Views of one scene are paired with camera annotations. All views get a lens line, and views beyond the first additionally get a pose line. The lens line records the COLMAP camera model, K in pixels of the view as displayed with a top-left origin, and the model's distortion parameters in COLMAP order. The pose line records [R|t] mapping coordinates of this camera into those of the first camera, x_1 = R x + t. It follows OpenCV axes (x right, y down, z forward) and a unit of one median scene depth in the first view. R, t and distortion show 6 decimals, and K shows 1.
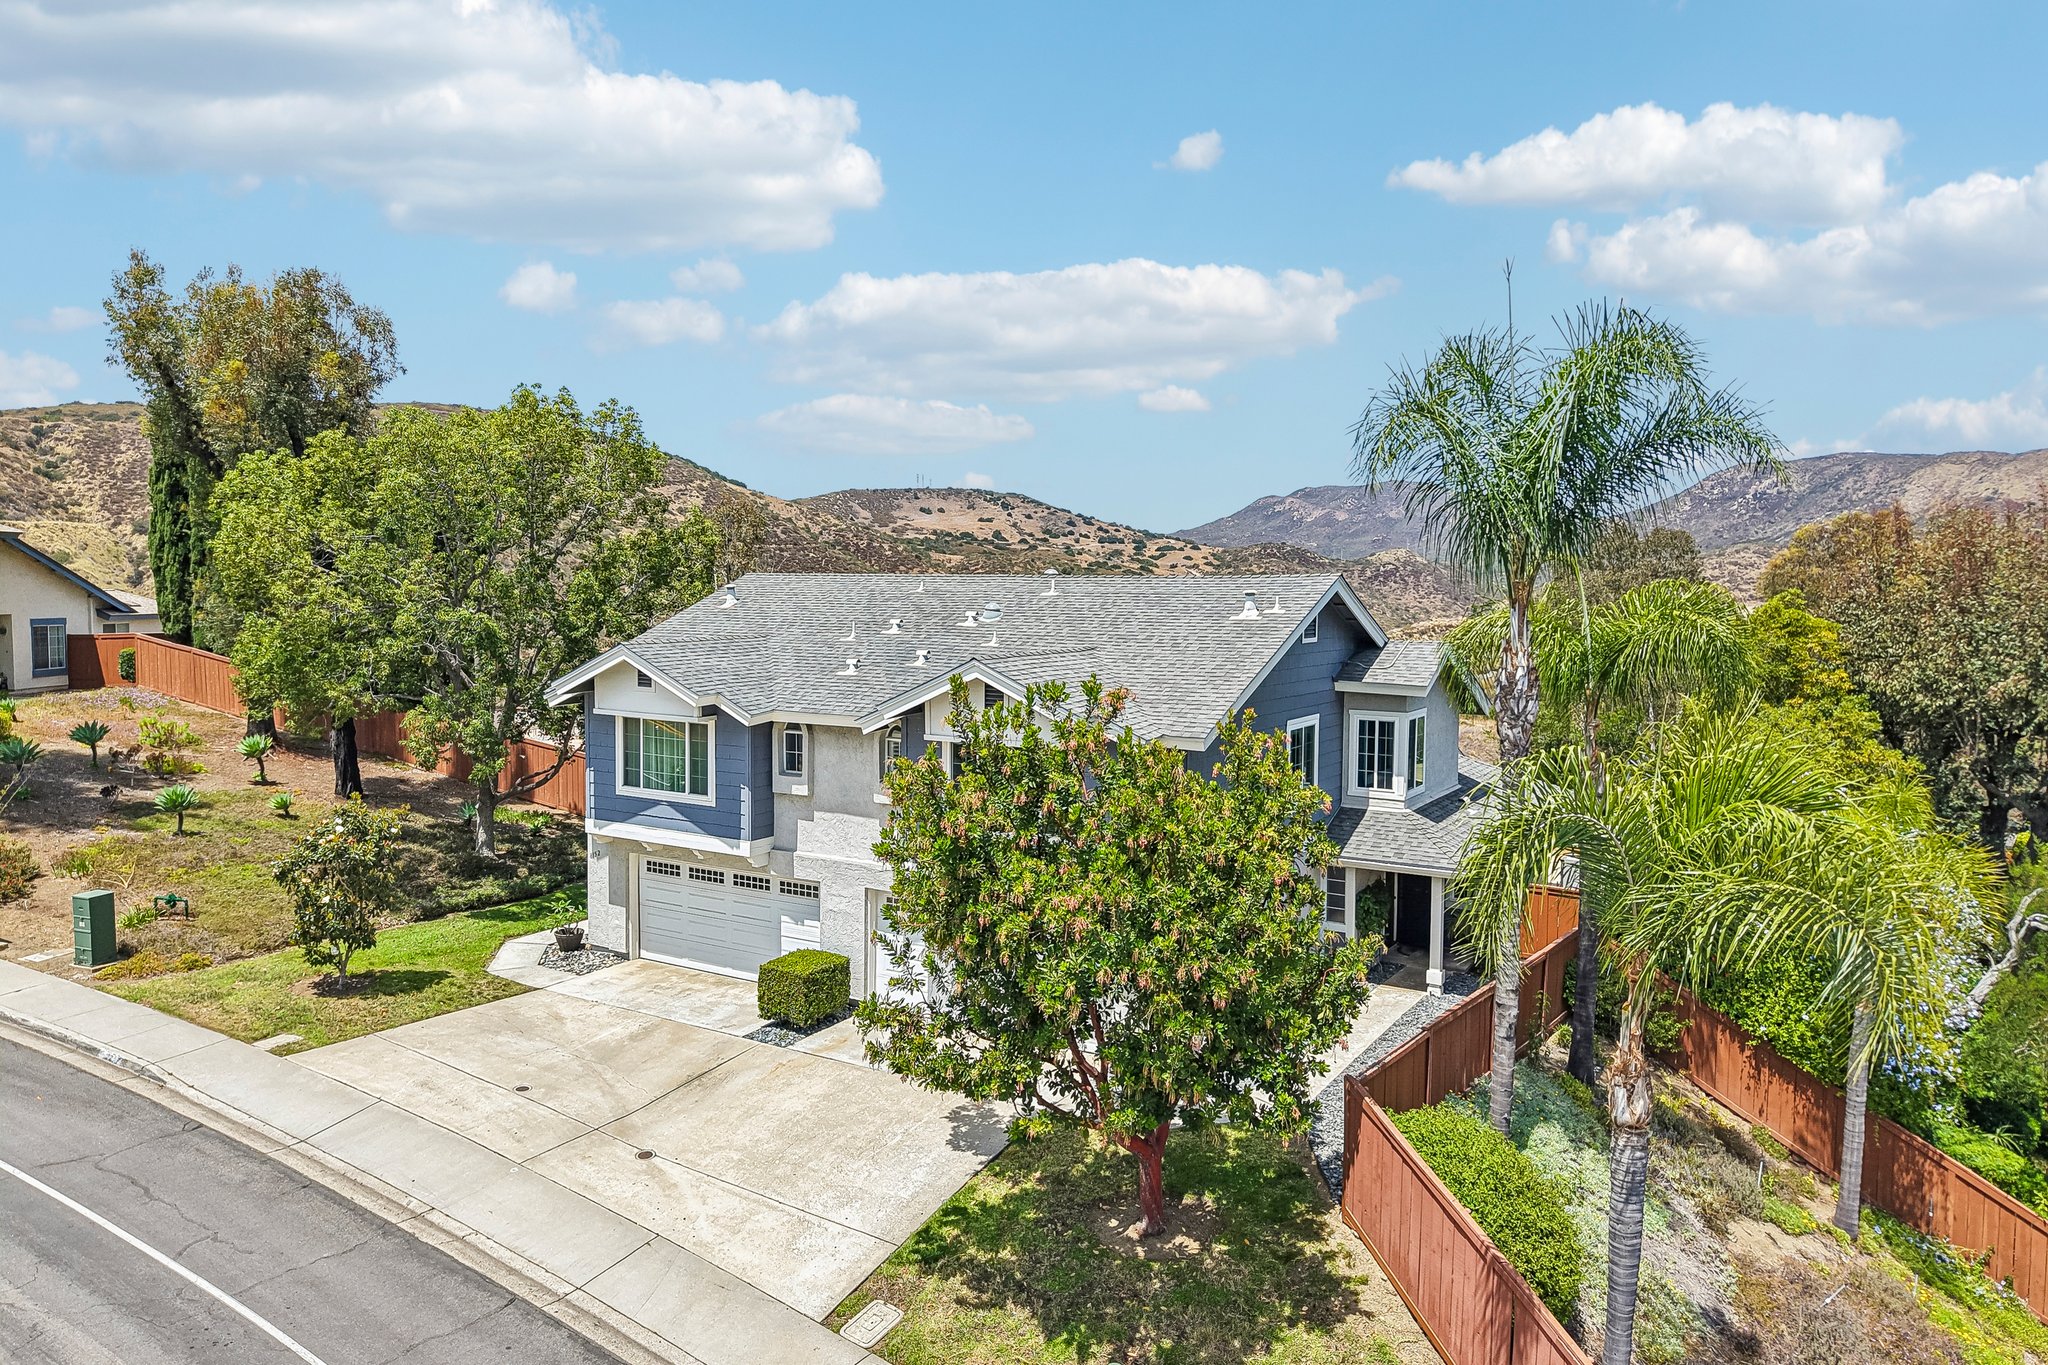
lens RADIAL K [[1345.8, 0, 1024.0], [0, 1345.8, 682.5], [0, 0, 1]] dist [0.005297, -0.000622]
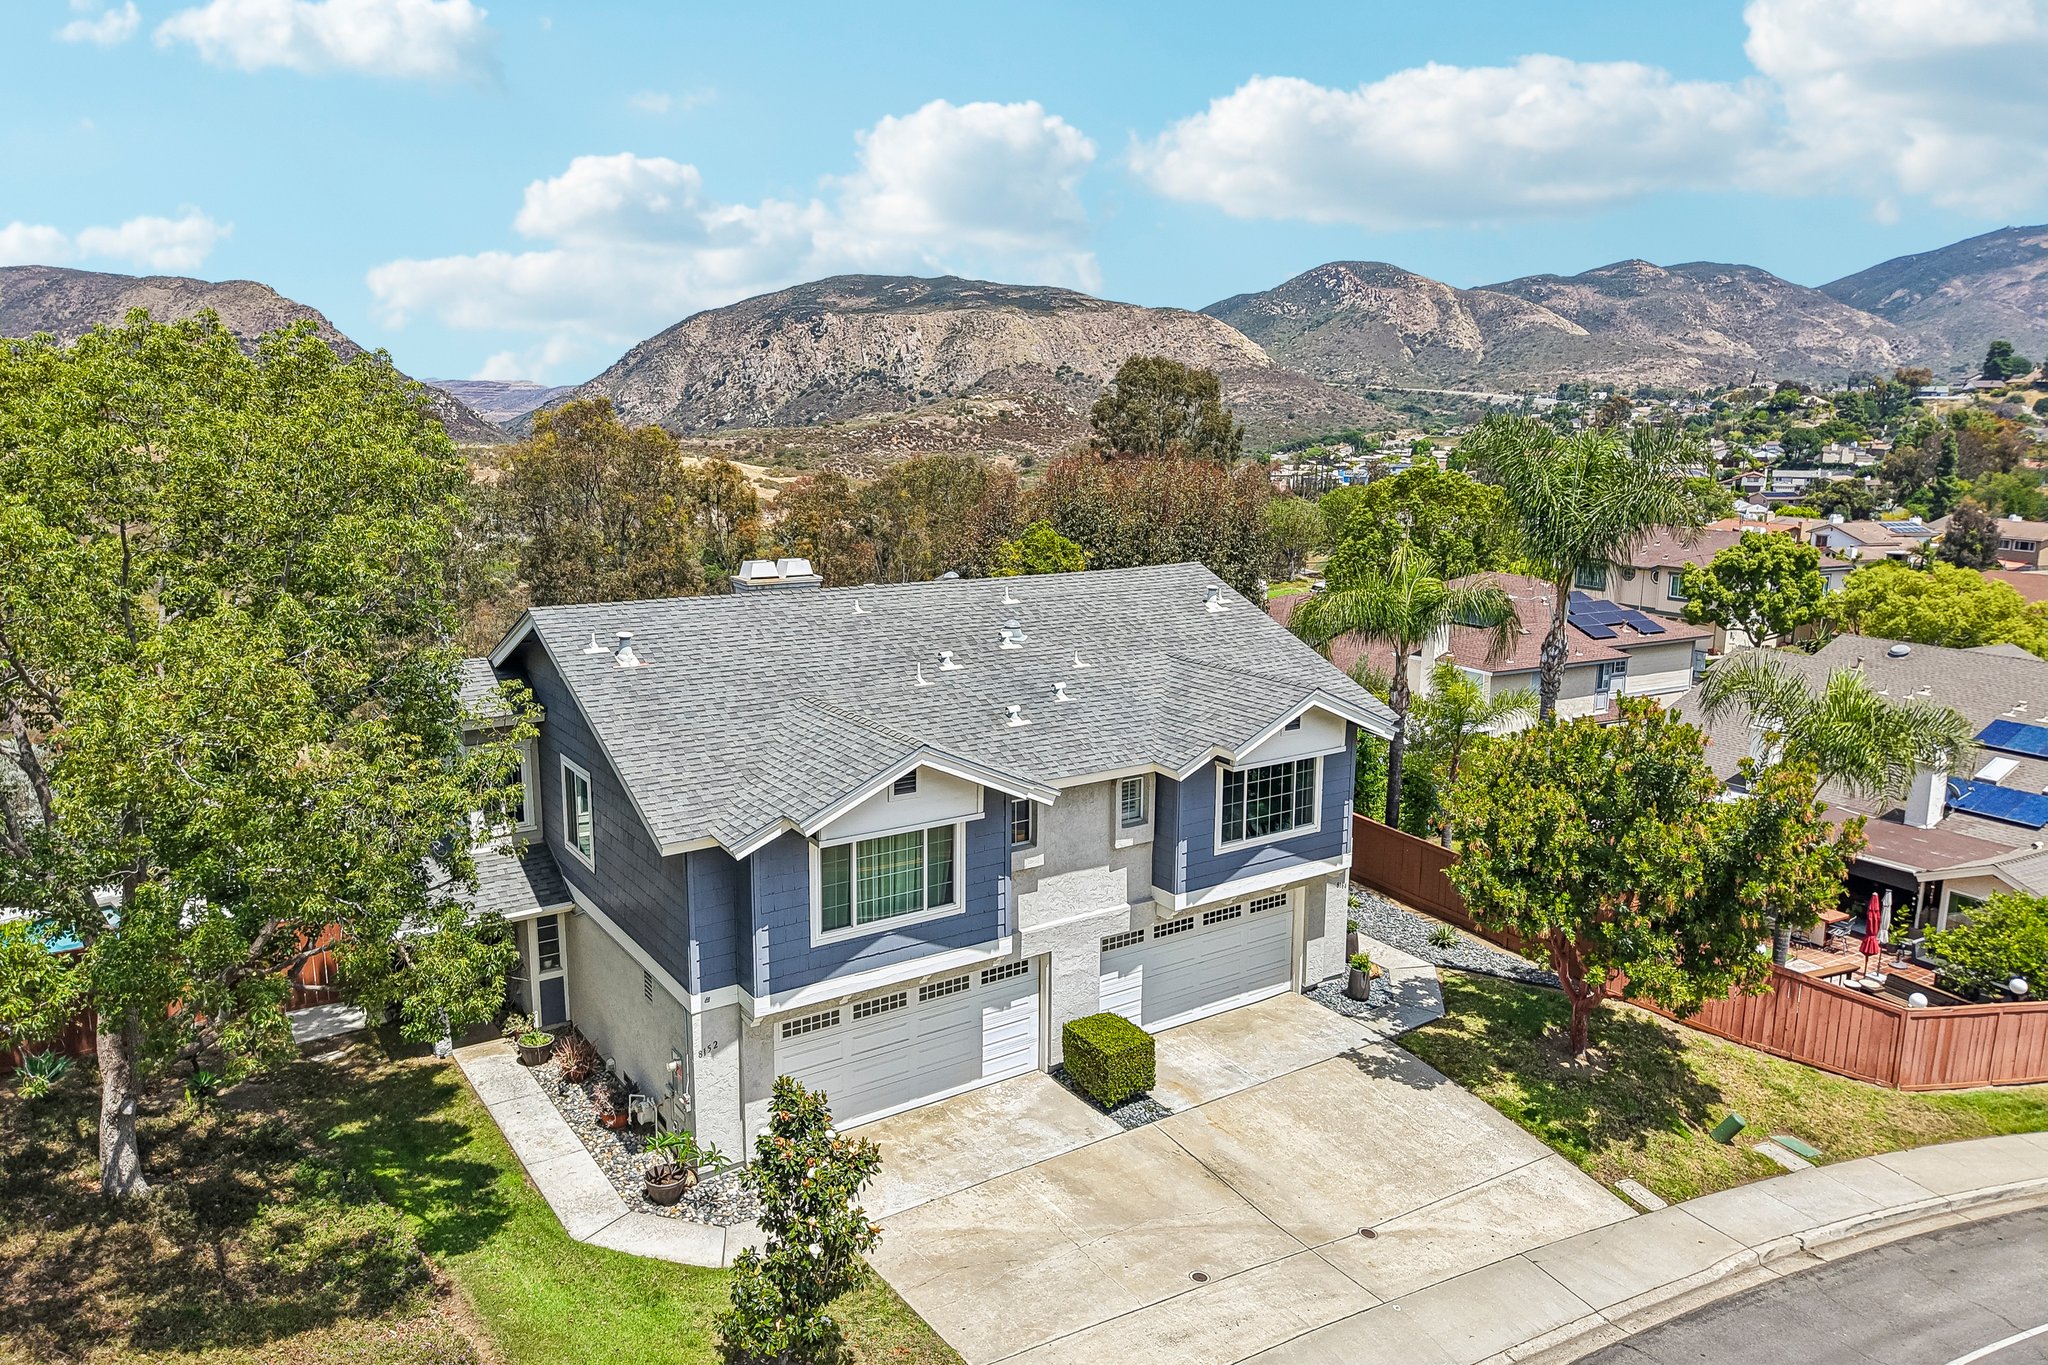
lens RADIAL K [[1381.5, 0, 974.3], [0, 1381.5, 683.8], [0, 0, 1]] dist [0.005448, 0.001737]
pose [[0.424401, -0.176991, 0.888008, -0.943164], [0.065613, 0.984143, 0.164794, -0.182902], [-0.903094, -0.011674, 0.429284, 0.624309]]
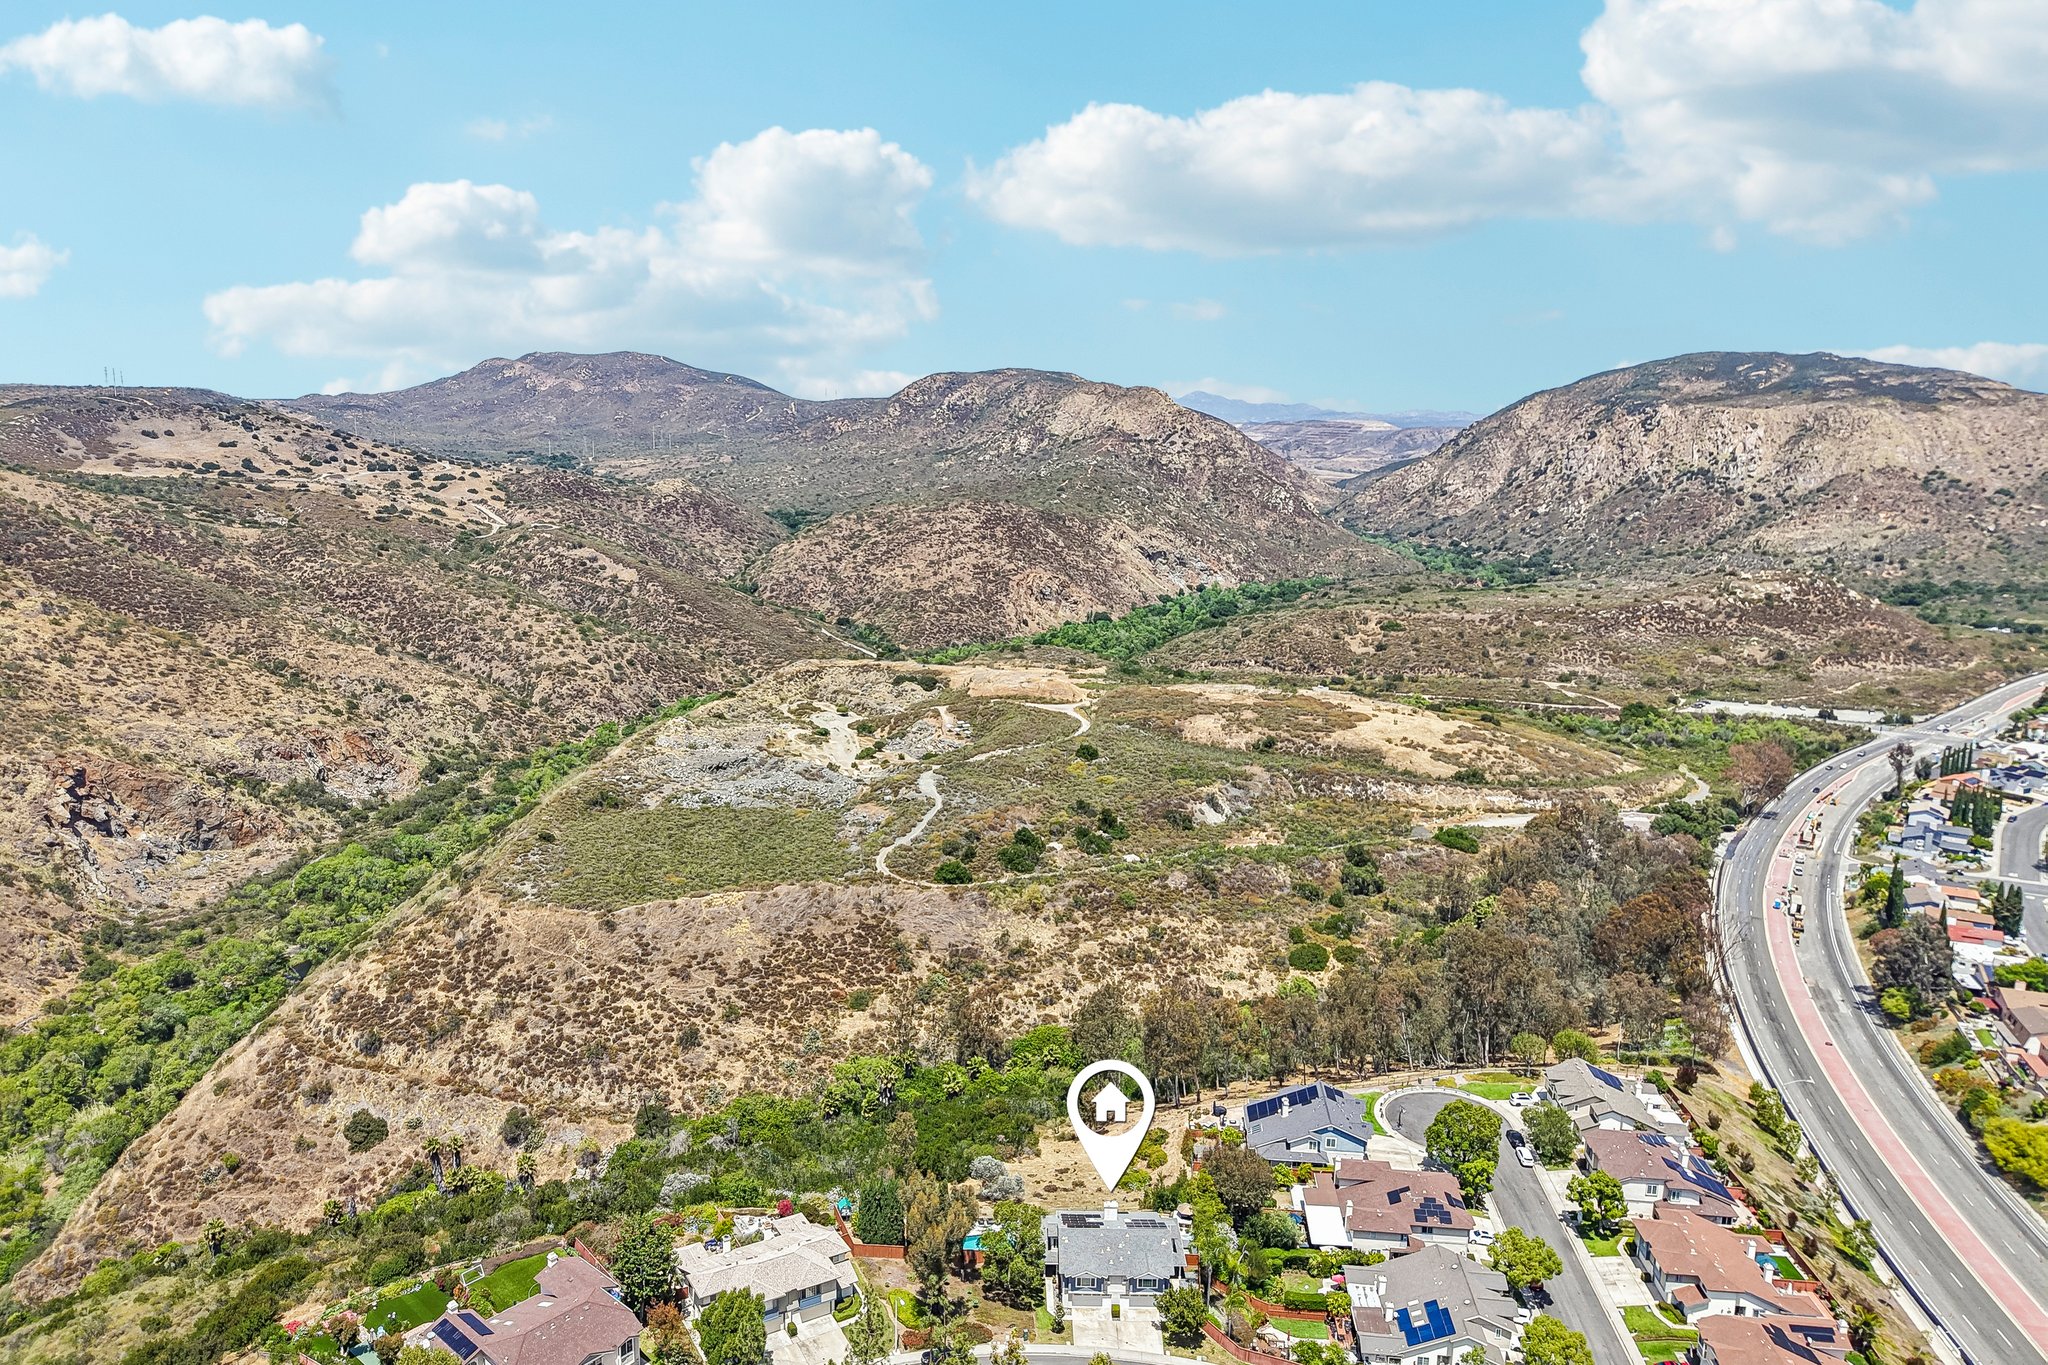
lens RADIAL K [[1351.2, 0, 1000.7], [0, 1351.2, 673.2], [0, 0, 1]] dist [-0.010699, 0.029832]
pose [[0.852596, -0.092594, 0.514302, -3.873828], [0.030333, 0.991286, 0.128184, -3.891311], [-0.521689, -0.093689, 0.847976, -4.273747]]
